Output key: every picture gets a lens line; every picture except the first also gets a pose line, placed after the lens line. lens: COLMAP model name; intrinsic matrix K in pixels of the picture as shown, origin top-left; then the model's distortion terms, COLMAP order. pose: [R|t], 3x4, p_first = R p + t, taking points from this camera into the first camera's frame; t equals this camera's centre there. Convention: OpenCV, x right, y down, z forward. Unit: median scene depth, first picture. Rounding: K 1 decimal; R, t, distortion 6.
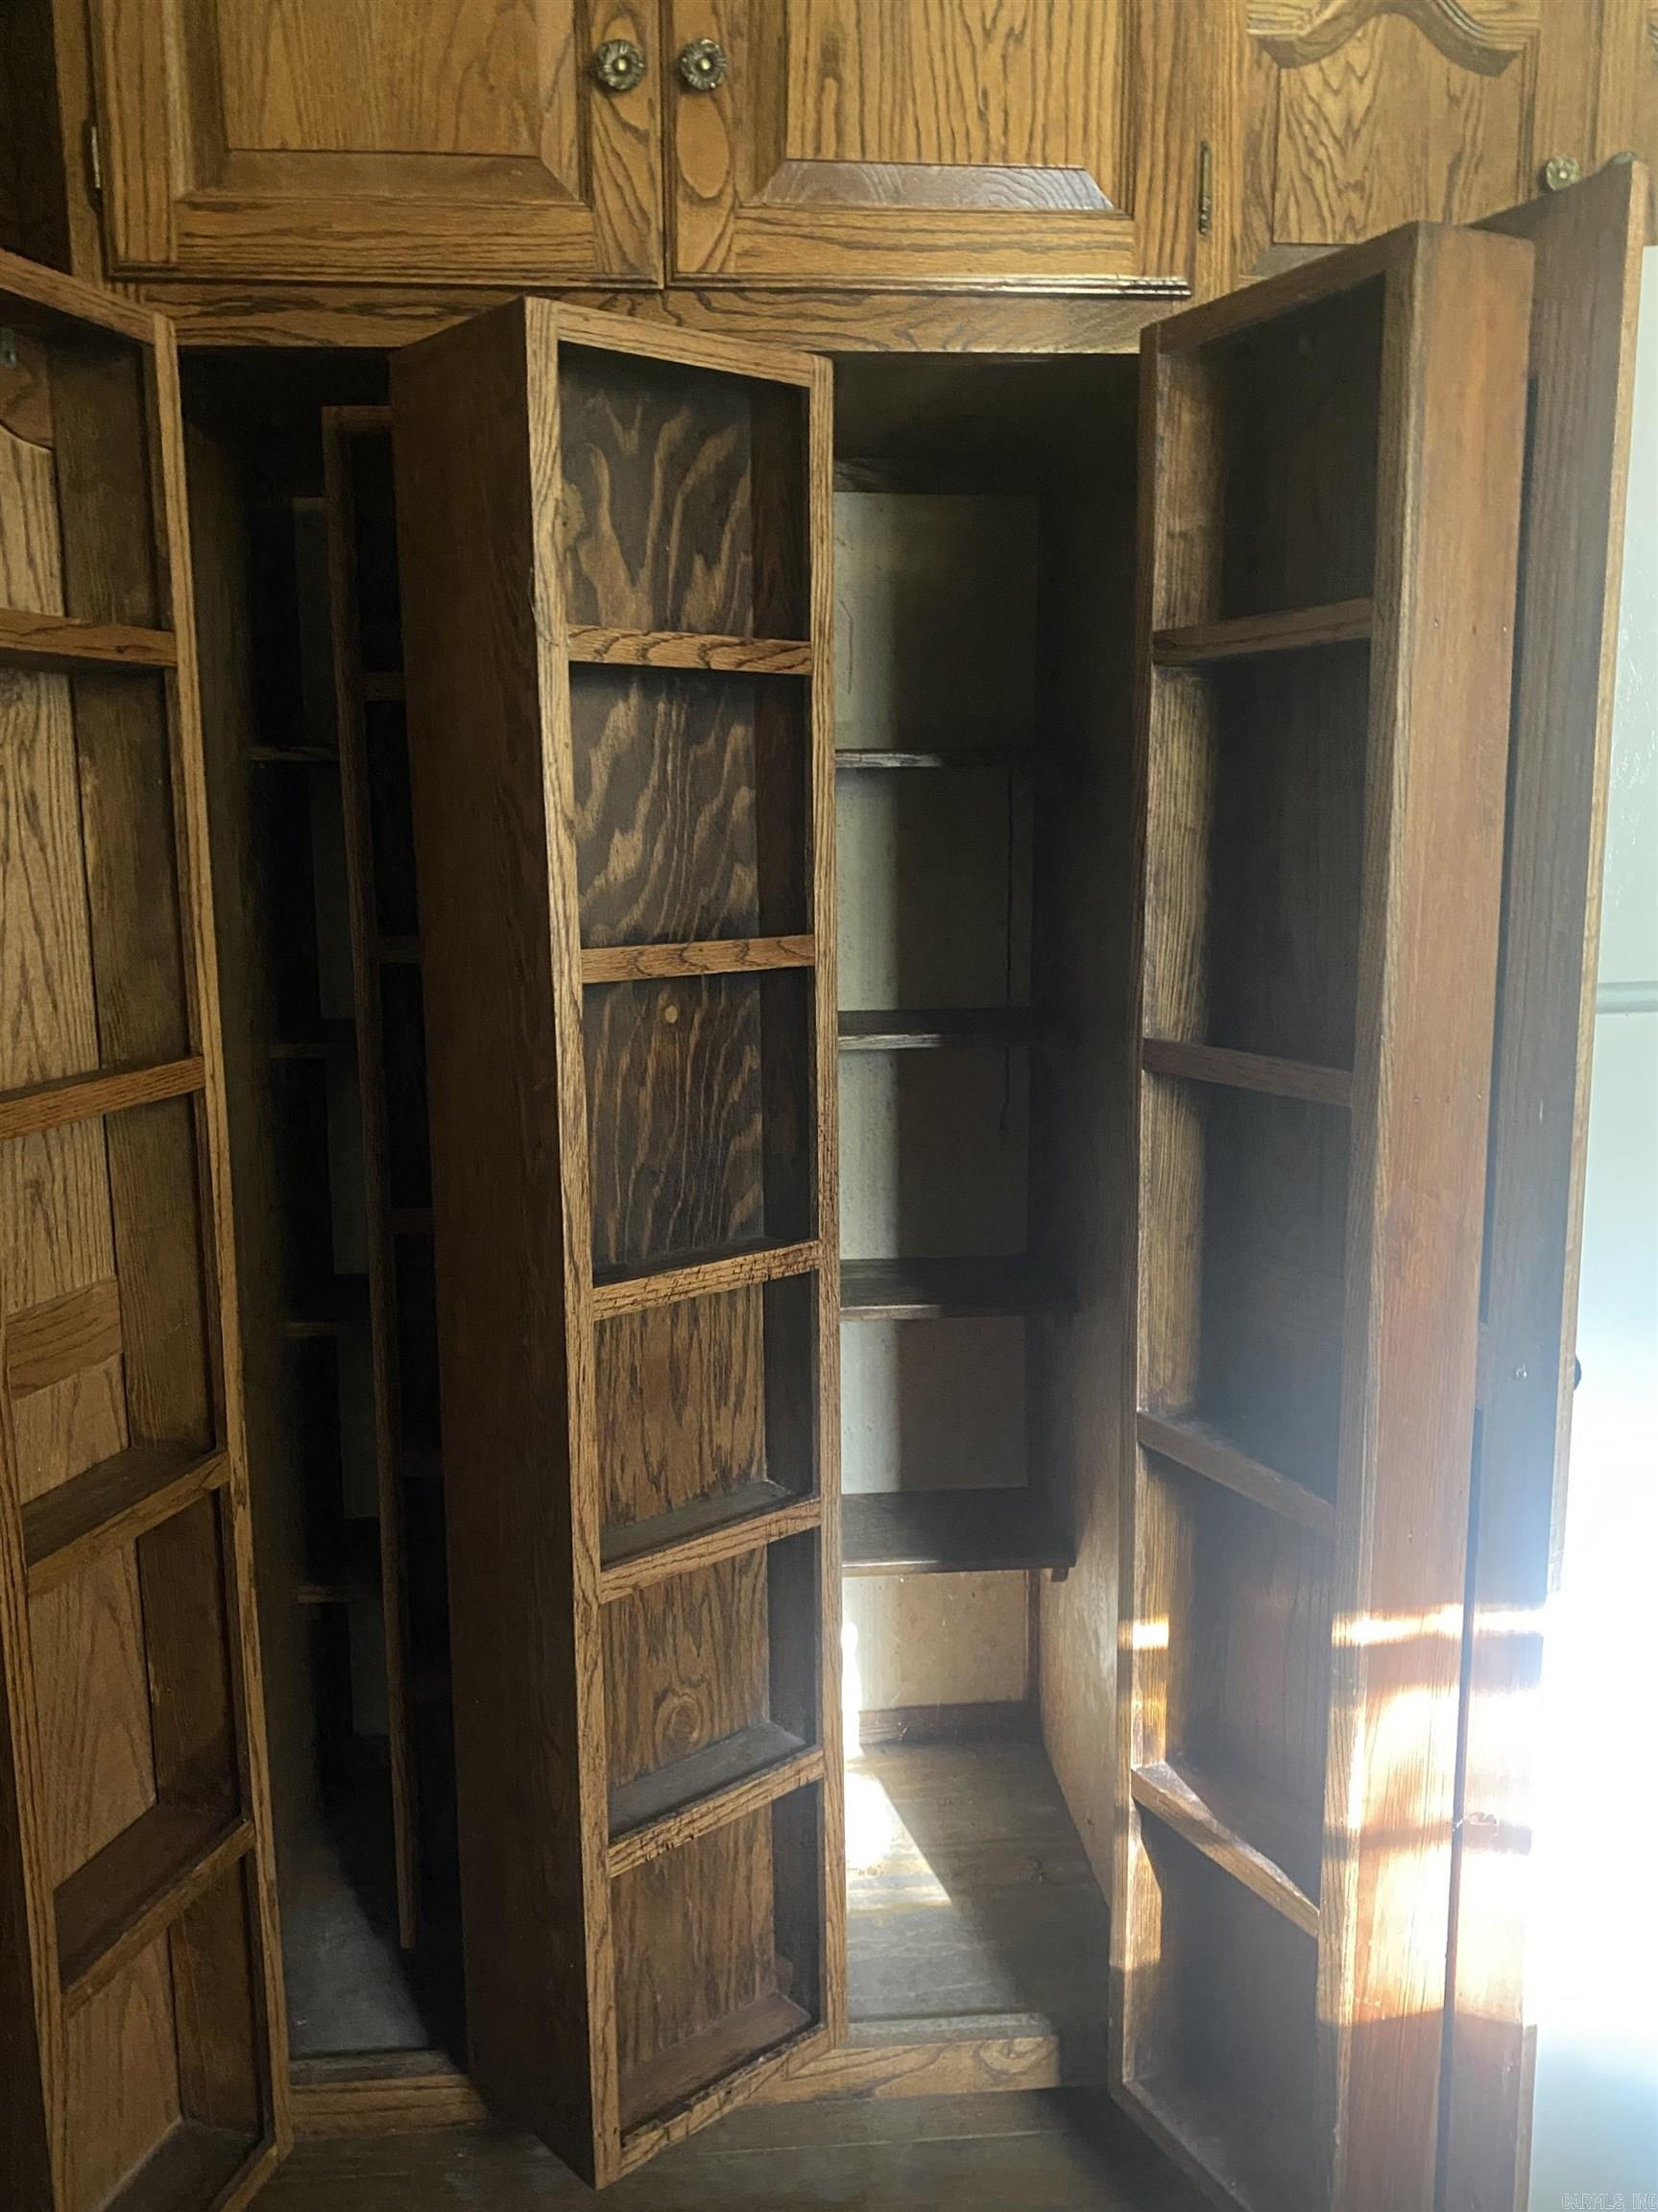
lens RADIAL K [[1676.0, 0, 777.1], [0, 1676.0, 1172.0], [0, 0, 1]] dist [0.000607, 0.004618]
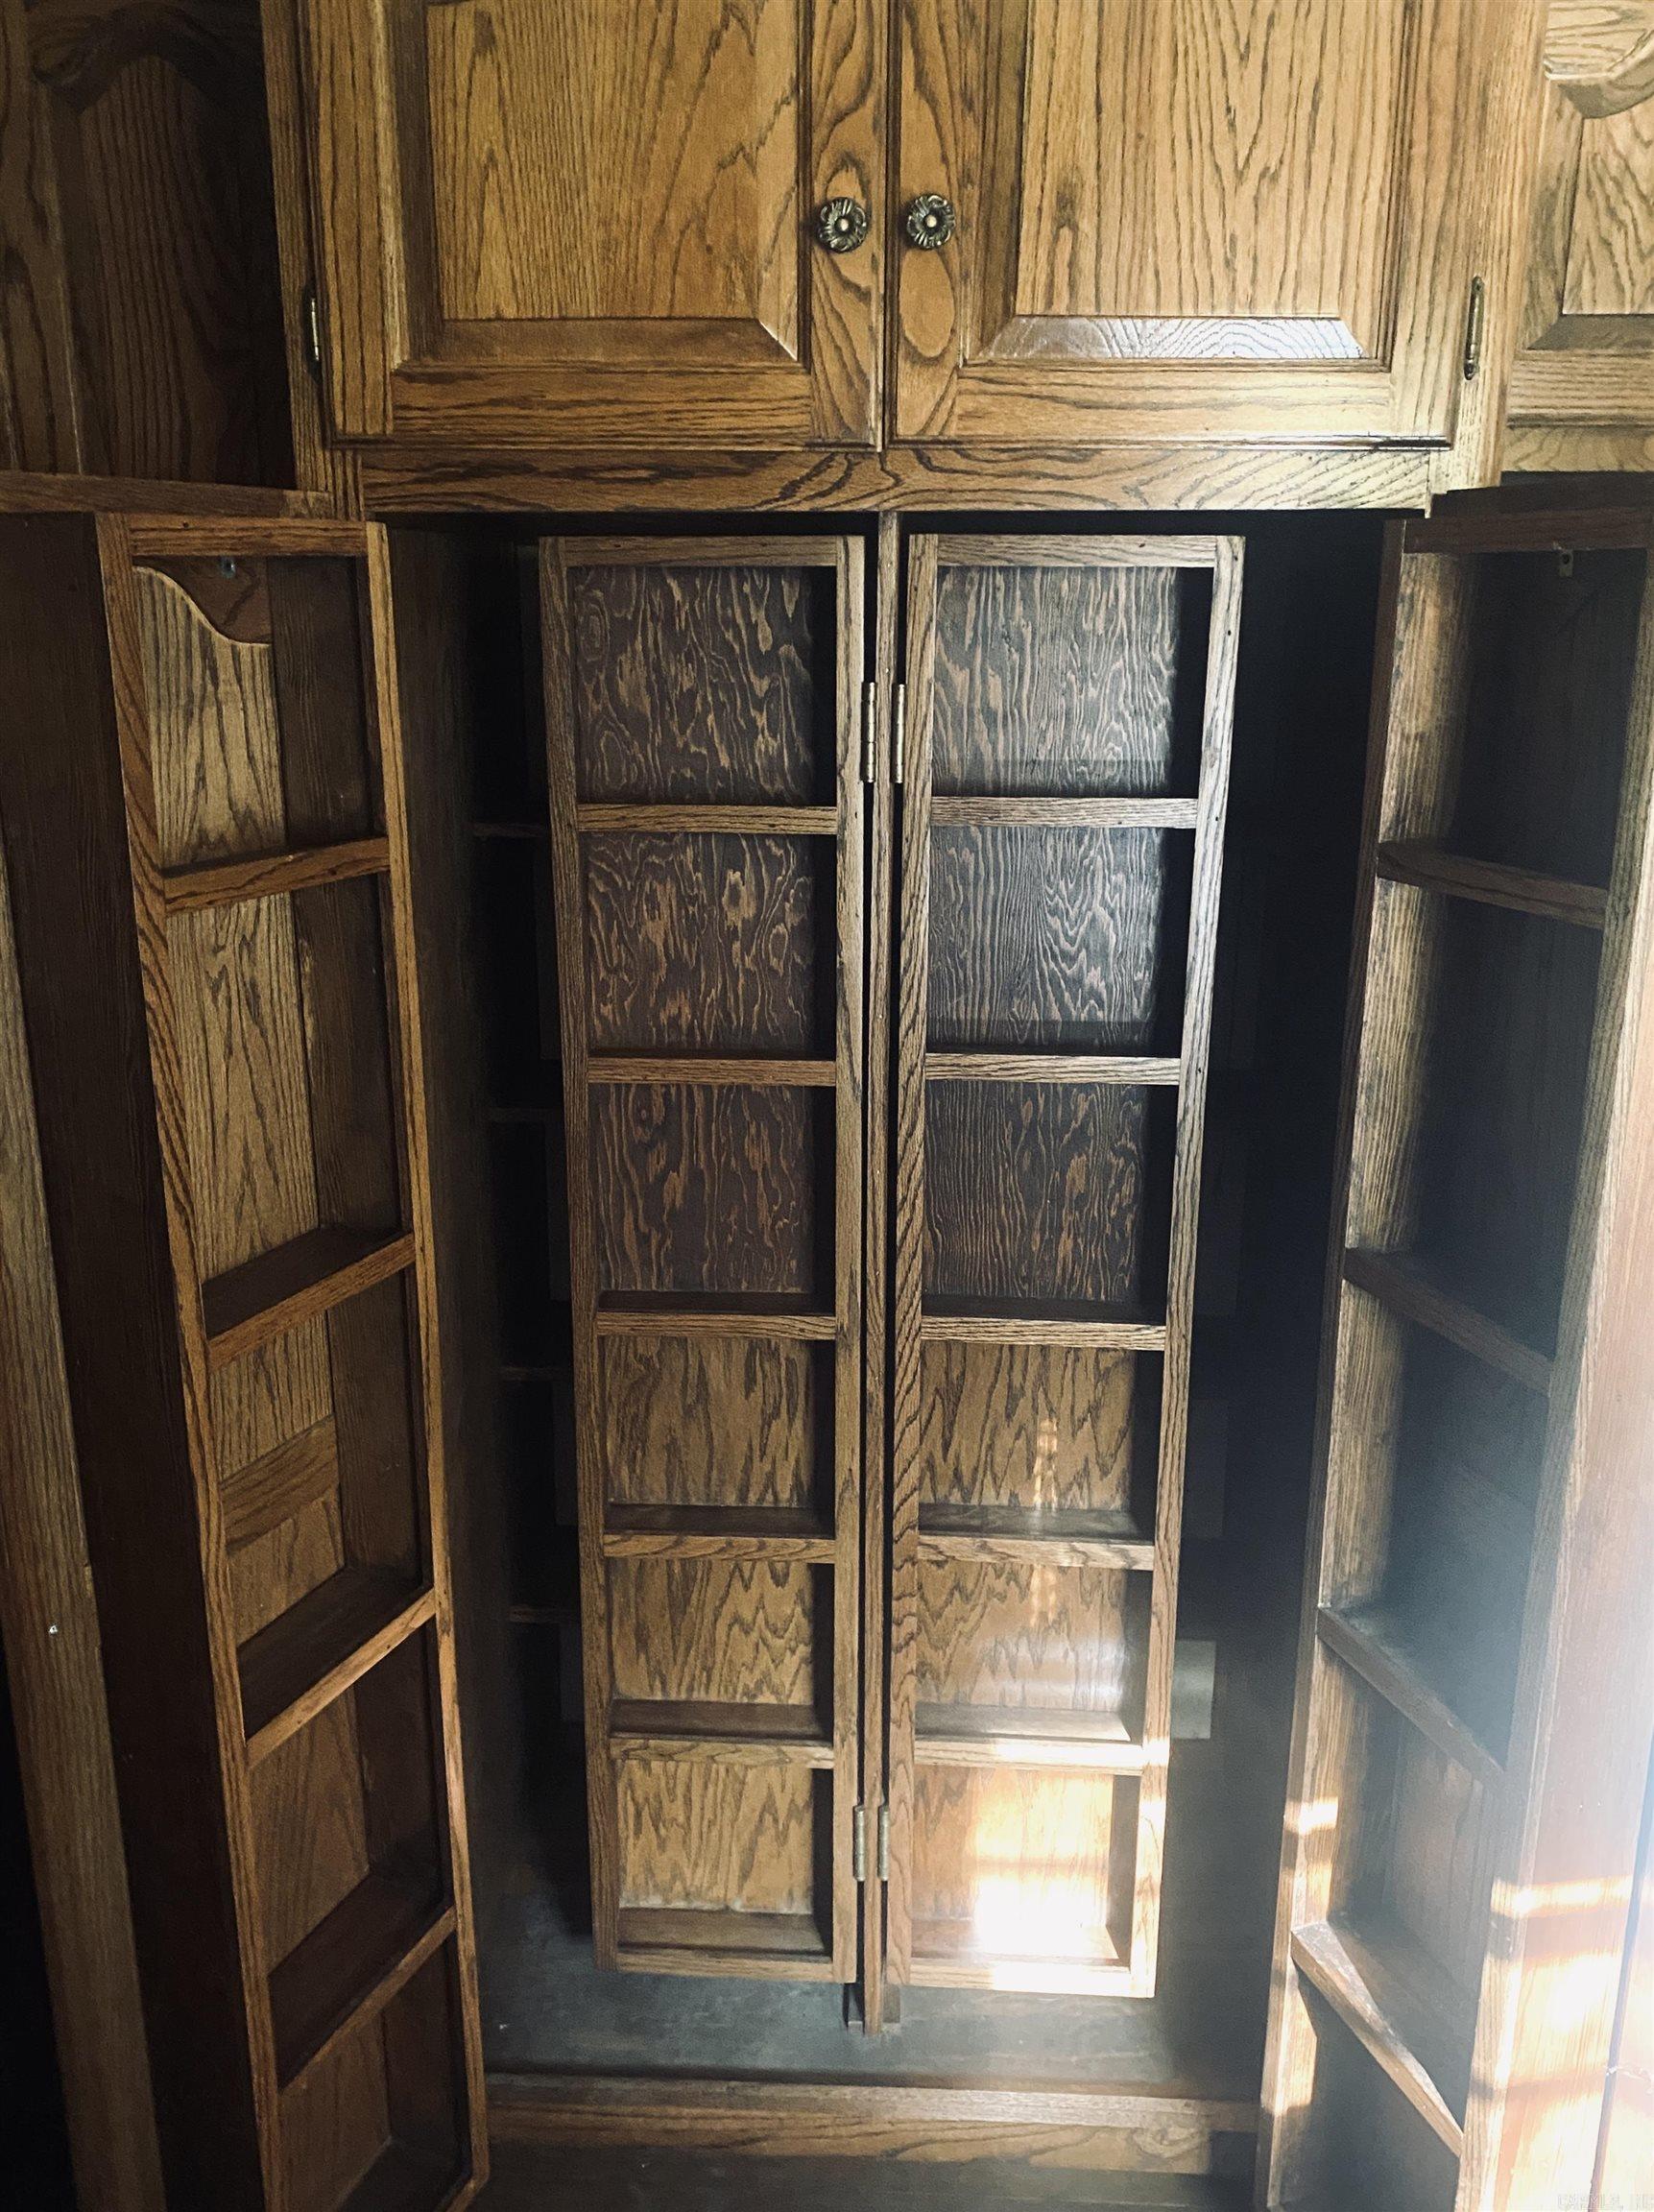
lens RADIAL K [[1696.4, 0, 827.0], [0, 1696.4, 1106.0], [0, 0, 1]] dist [0.002530, 0.003991]
pose [[0.992510, 0.043570, -0.114130, 0.028966], [-0.031760, 0.994141, 0.103324, -0.256184], [0.117963, -0.098925, 0.988078, -0.001992]]
